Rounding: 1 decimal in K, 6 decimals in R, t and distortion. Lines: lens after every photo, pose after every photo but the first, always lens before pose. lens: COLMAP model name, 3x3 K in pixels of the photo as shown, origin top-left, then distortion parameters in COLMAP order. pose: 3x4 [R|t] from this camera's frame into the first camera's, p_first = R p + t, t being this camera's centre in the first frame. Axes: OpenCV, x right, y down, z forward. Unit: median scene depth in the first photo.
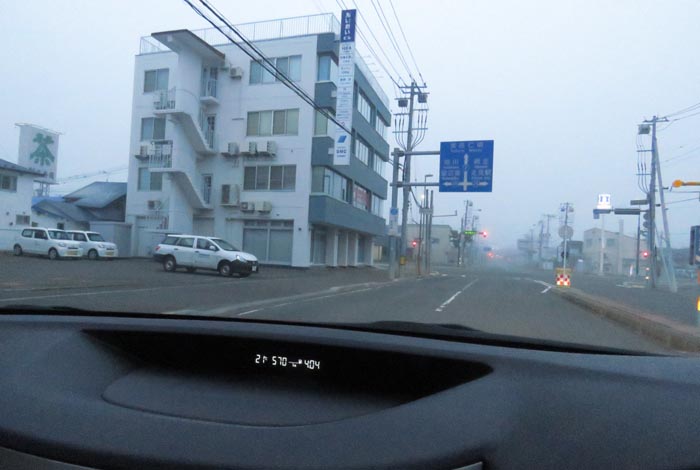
lens RADIAL K [[442.7, 0, 350.3], [0, 442.7, 244.9], [0, 0, 1]] dist [0.066963, -0.000100]
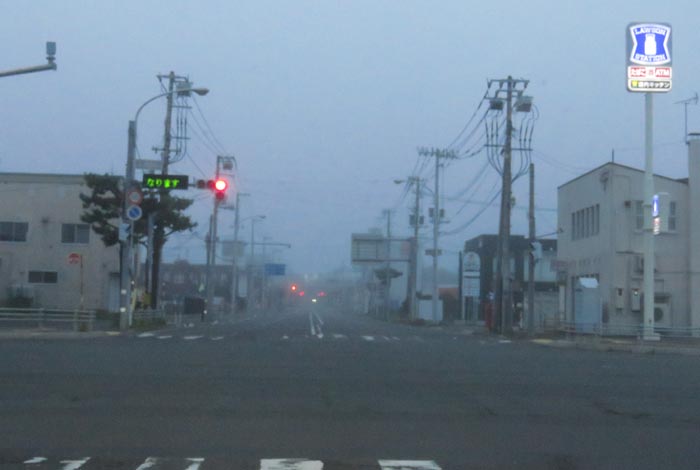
lens RADIAL K [[1120.0, 0, 350.0], [0, 1120.0, 235.0], [0, 0, 1]] dist [0.005005, 0.016192]
pose [[0.937849, -0.008073, 0.346950, 0.100790], [0.018200, 0.999498, -0.025939, 0.011896], [-0.346566, 0.030641, 0.937525, 0.261404]]
